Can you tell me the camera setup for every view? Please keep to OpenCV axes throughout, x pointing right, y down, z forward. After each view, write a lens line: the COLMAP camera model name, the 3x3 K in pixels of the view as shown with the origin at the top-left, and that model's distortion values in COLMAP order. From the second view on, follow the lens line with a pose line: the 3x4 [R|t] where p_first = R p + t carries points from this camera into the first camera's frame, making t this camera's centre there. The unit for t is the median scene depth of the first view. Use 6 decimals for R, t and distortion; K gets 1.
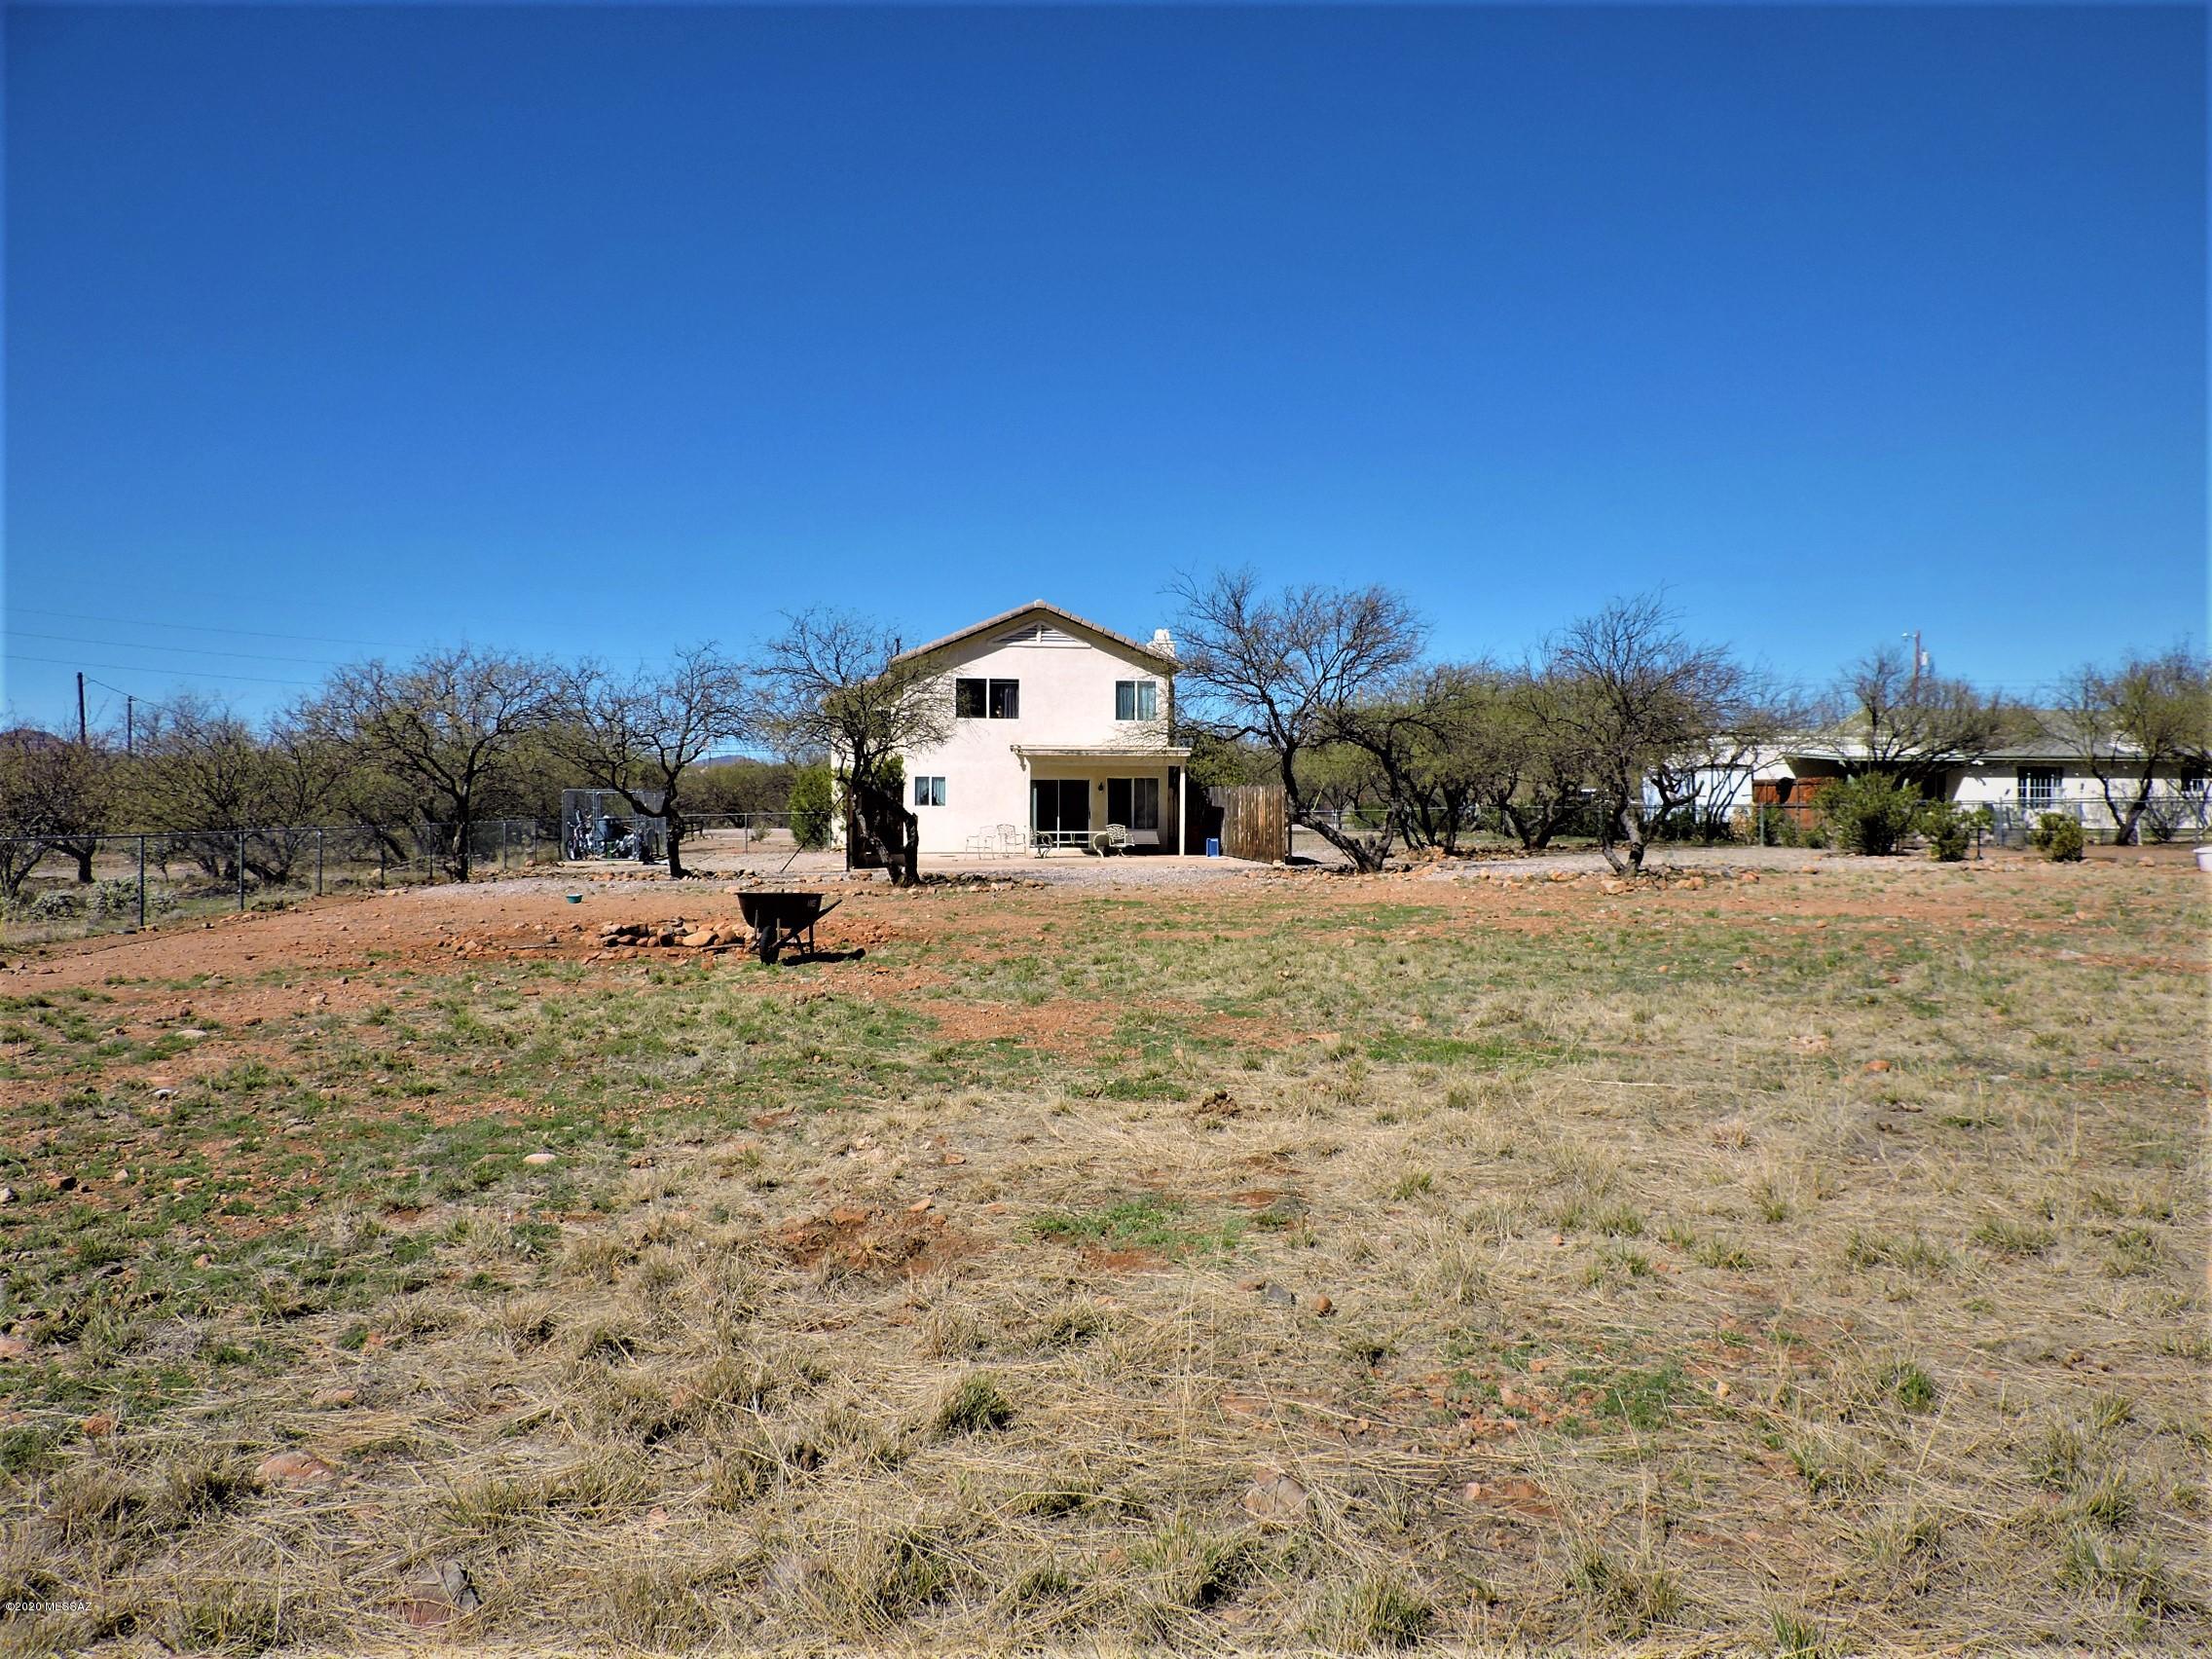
lens RADIAL K [[1612.4, 0, 1106.0], [0, 1612.4, 829.5], [0, 0, 1]] dist [-0.025977, 0.005757]
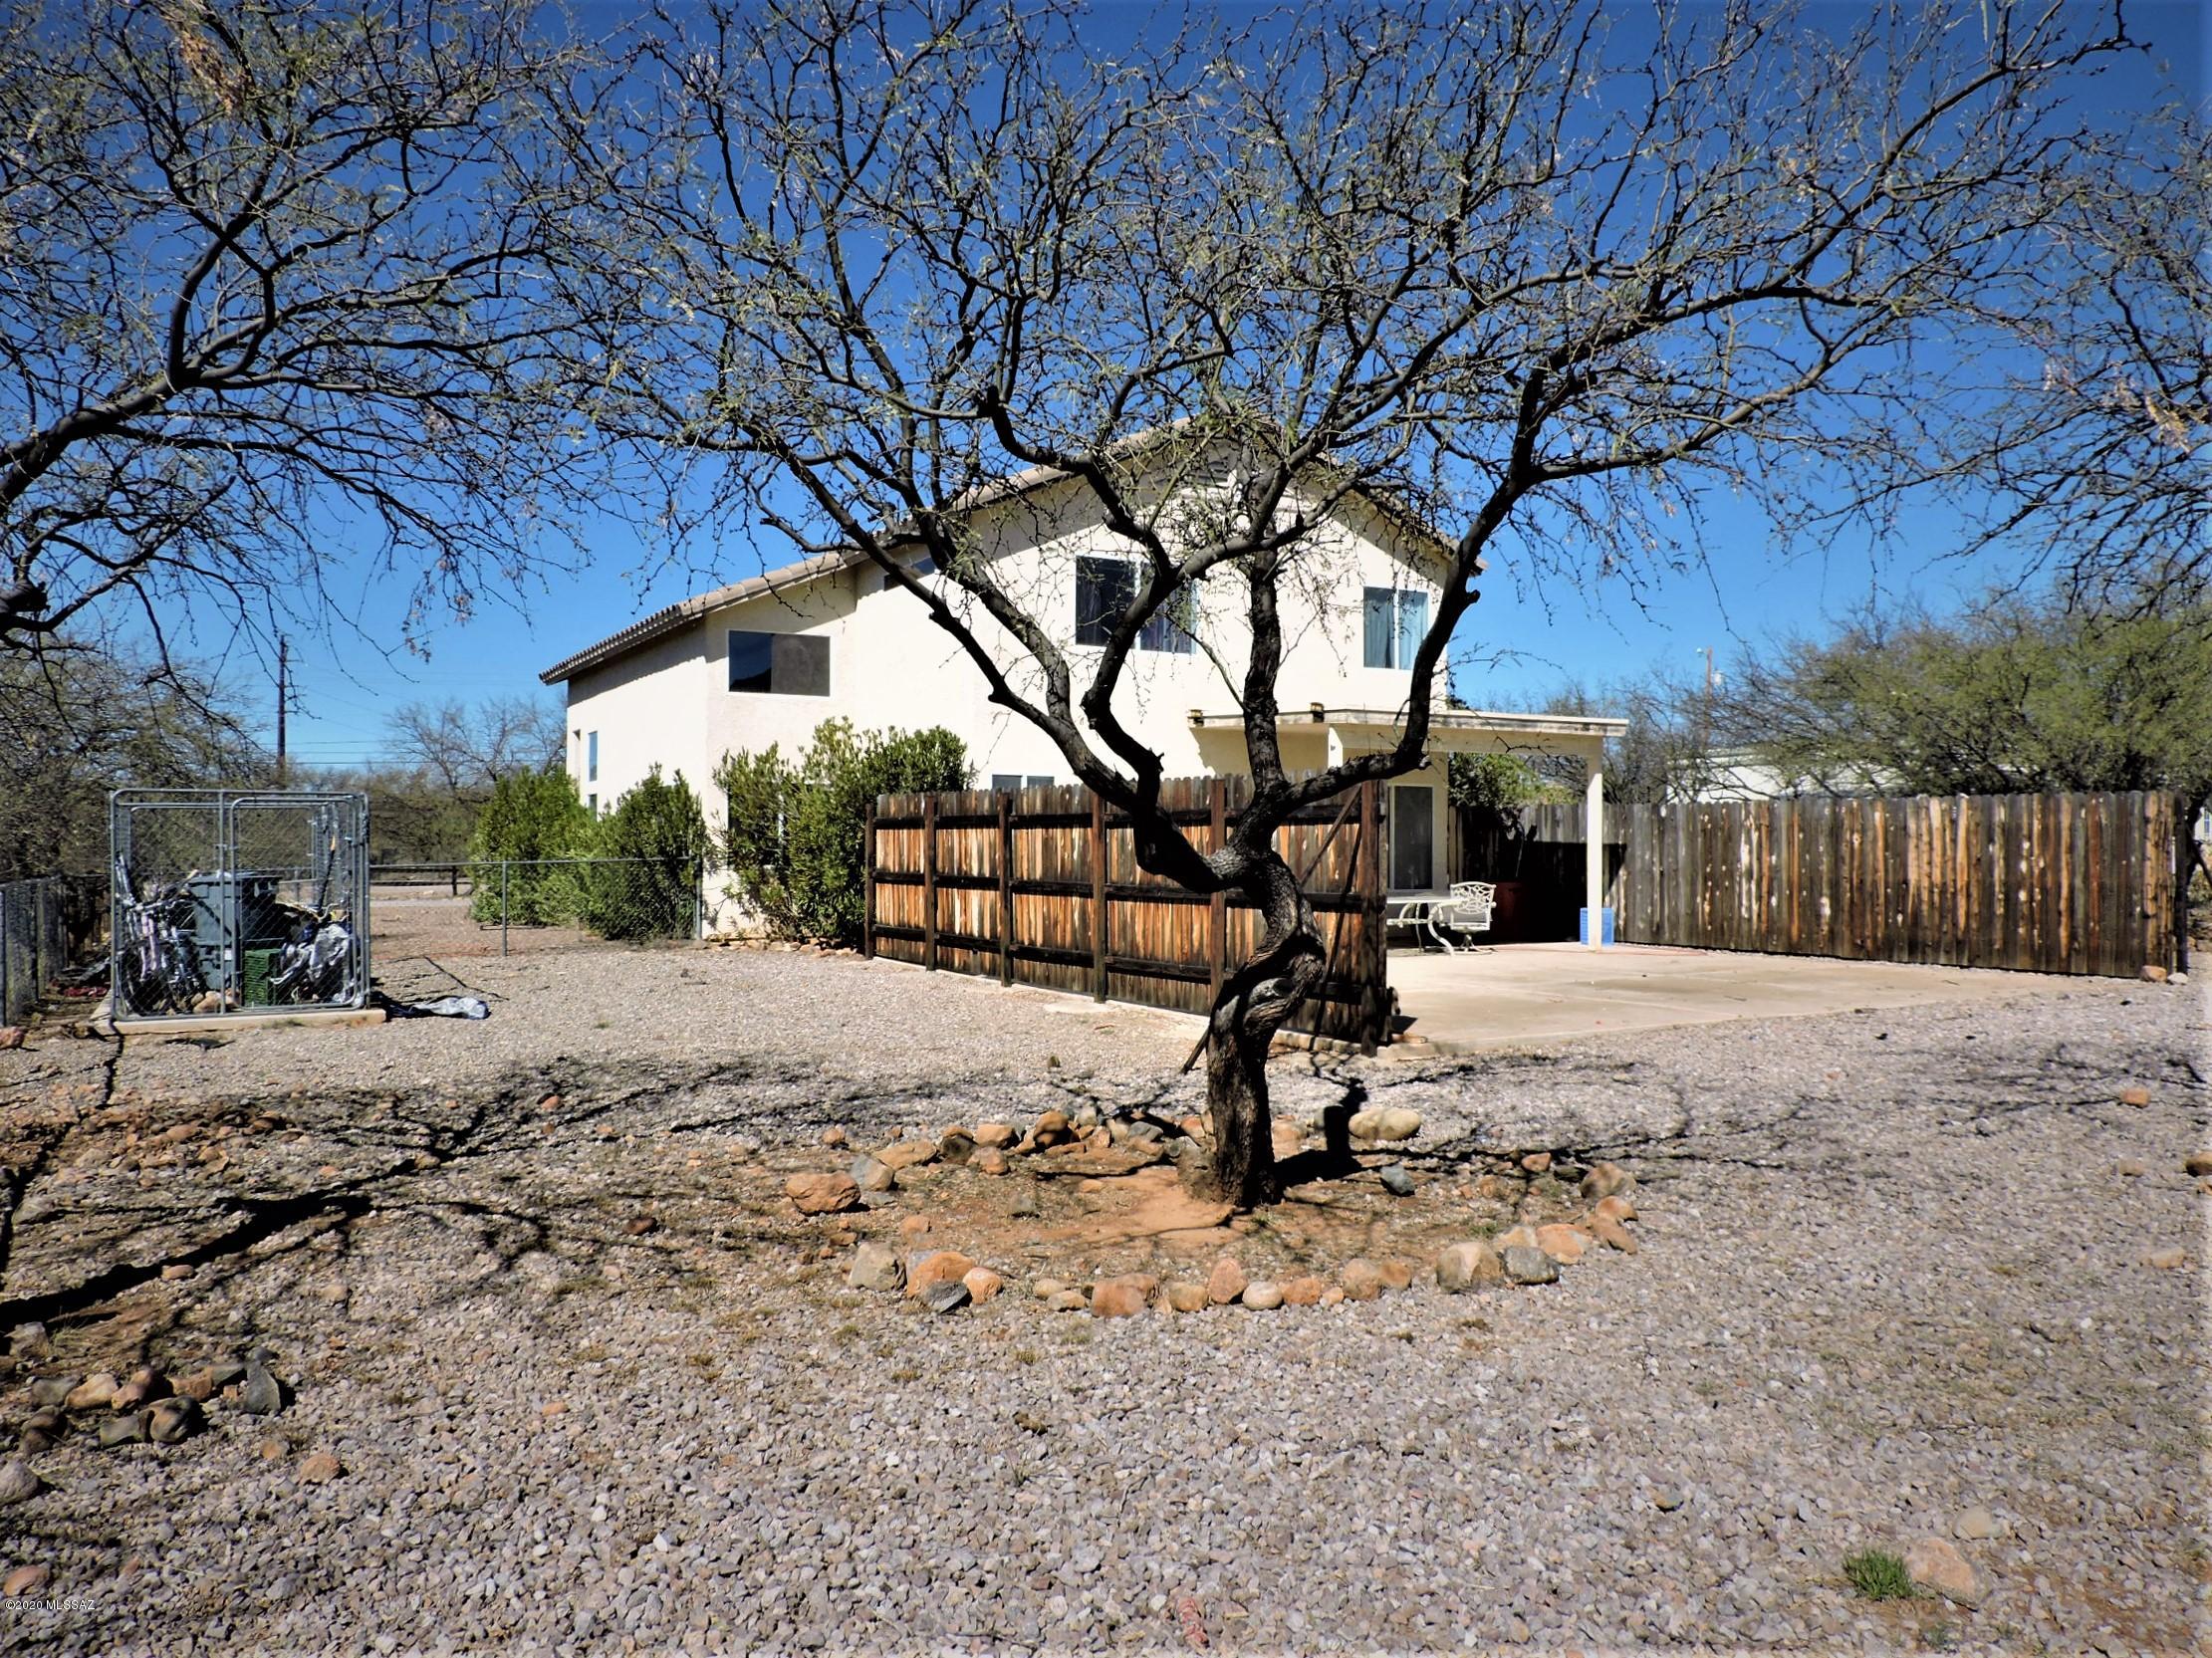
lens RADIAL K [[1612.2, 0, 1106.0], [0, 1612.2, 829.0], [0, 0, 1]] dist [-0.025977, 0.005757]
pose [[0.929331, 0.003293, 0.369233, -0.253675], [0.005440, 0.999730, -0.022609, -0.008224], [-0.369207, 0.023020, 0.929062, 0.596720]]
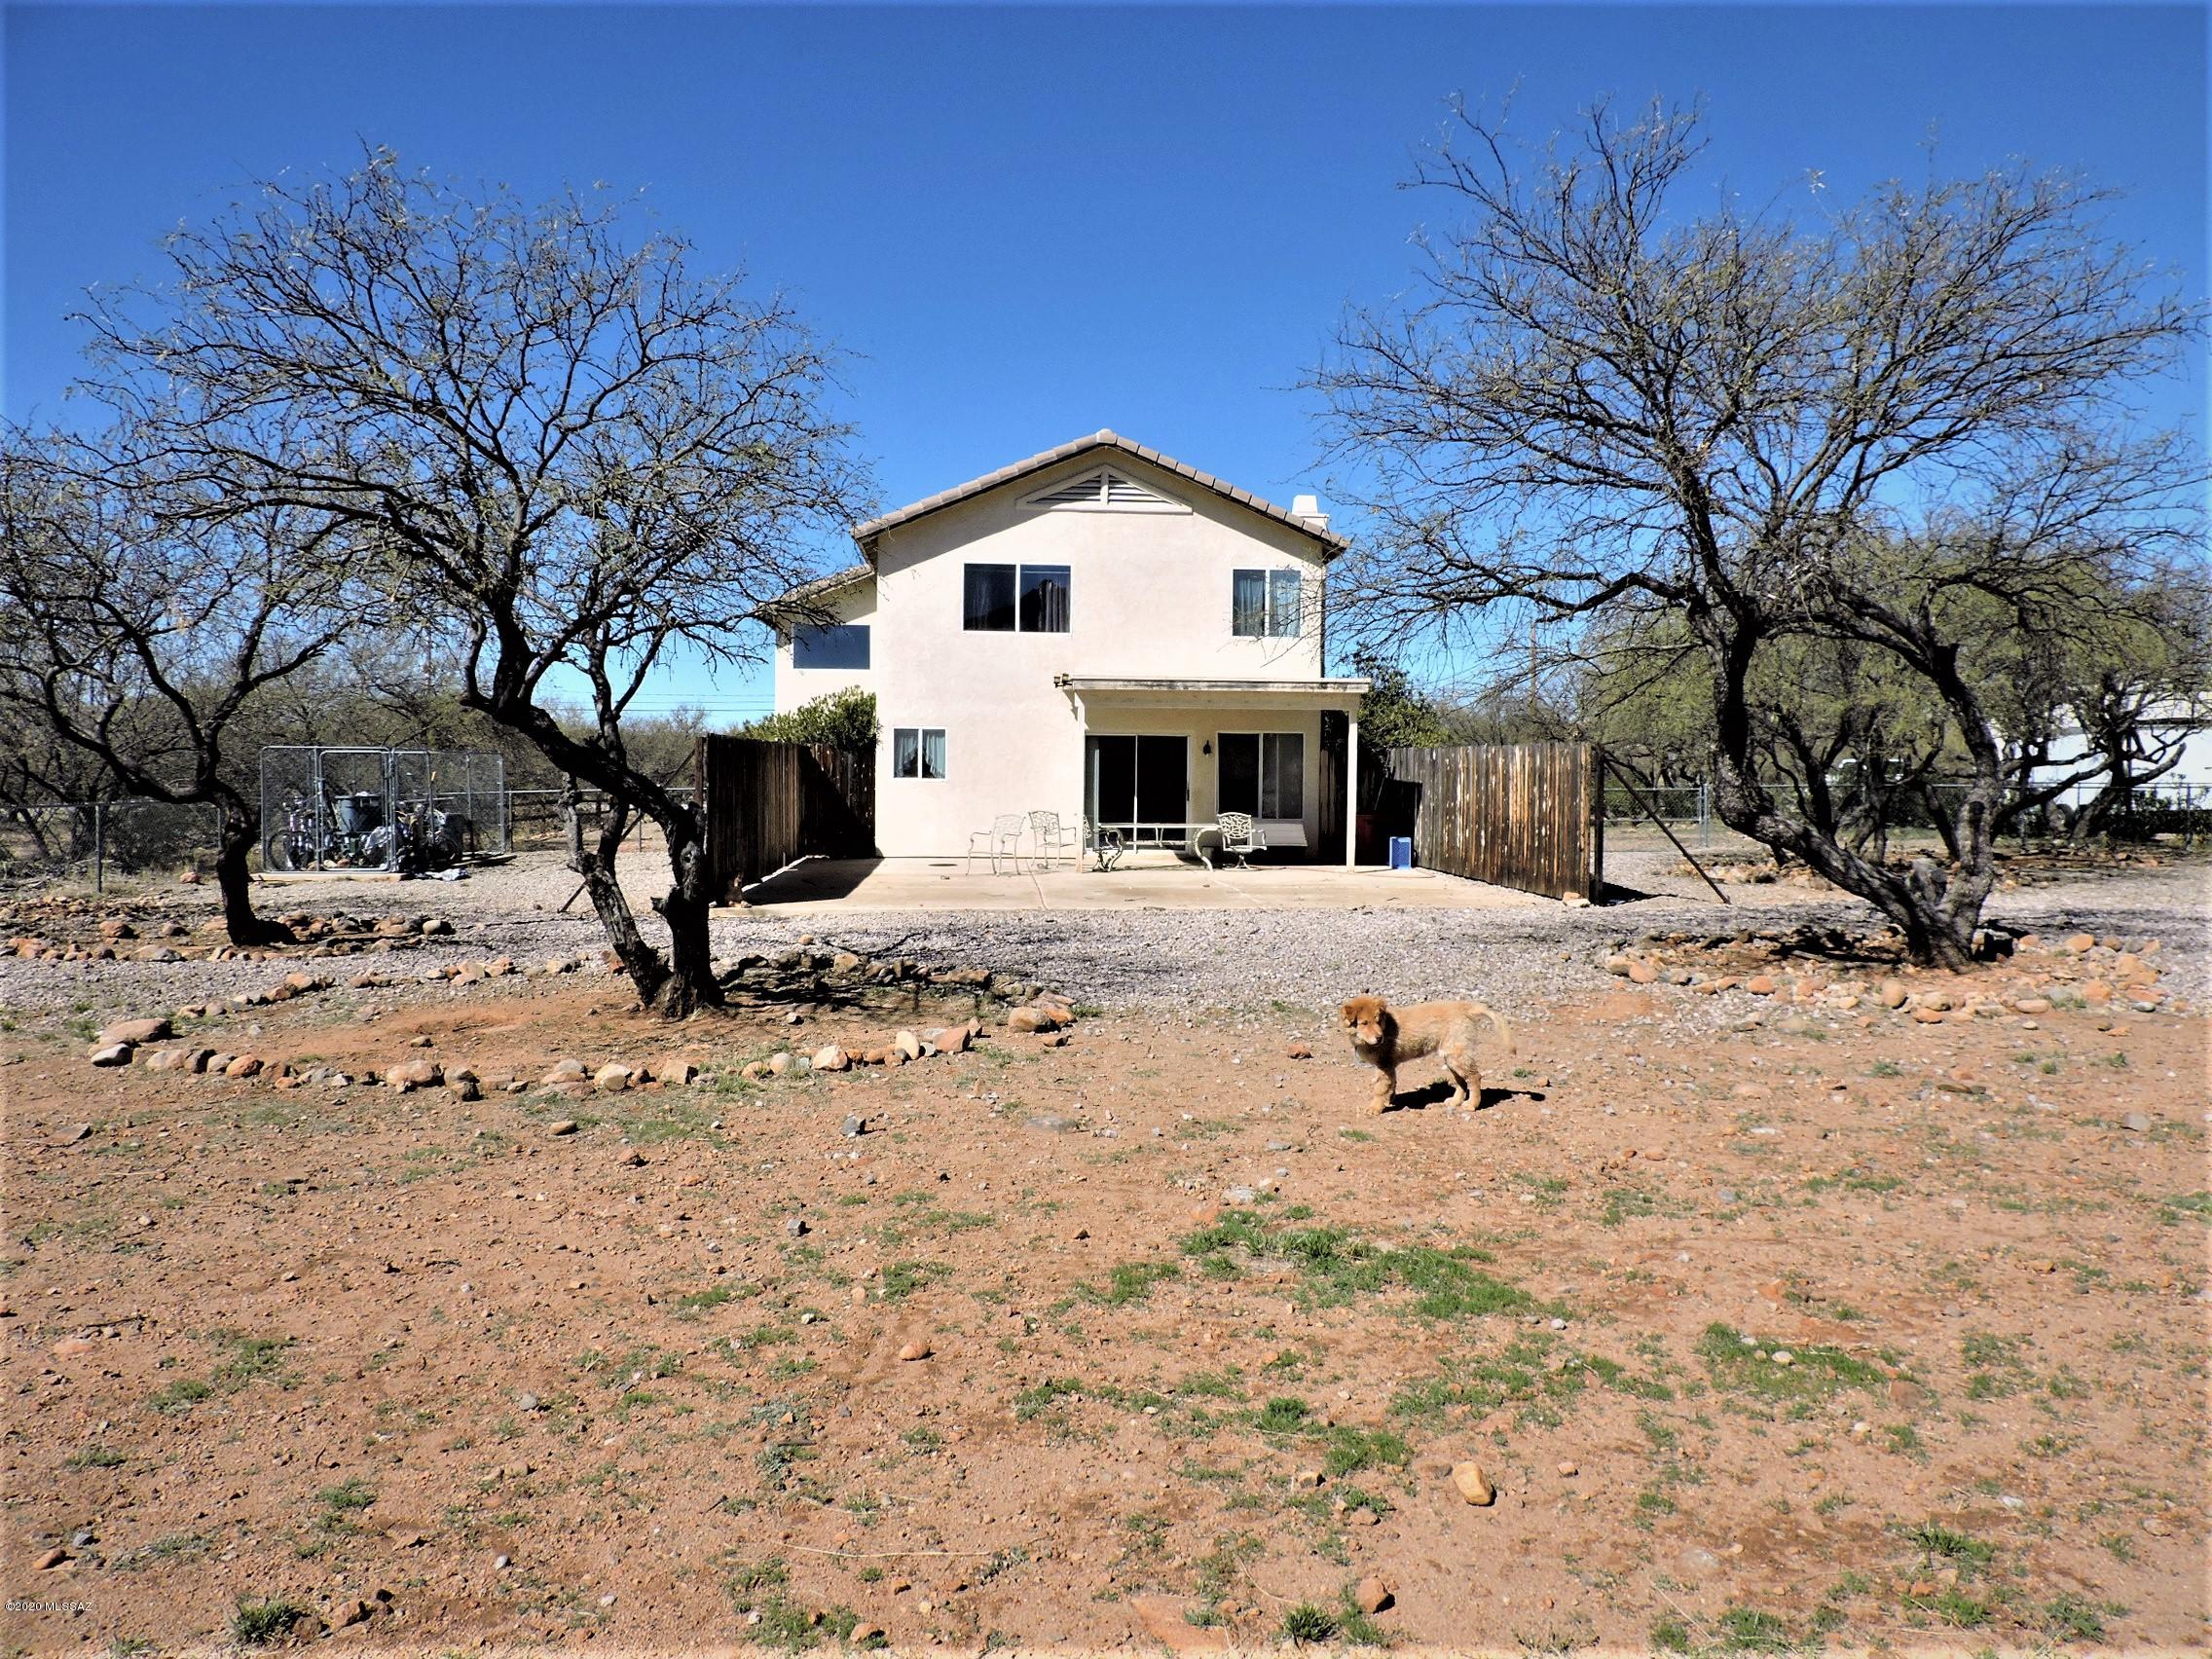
lens RADIAL K [[1612.4, 0, 1106.0], [0, 1612.4, 829.5], [0, 0, 1]] dist [-0.025977, 0.005757]
pose [[0.998587, 0.007618, -0.052591, -0.009200], [-0.006688, 0.999818, 0.017842, -0.006913], [0.052718, -0.017465, 0.998457, 0.415995]]
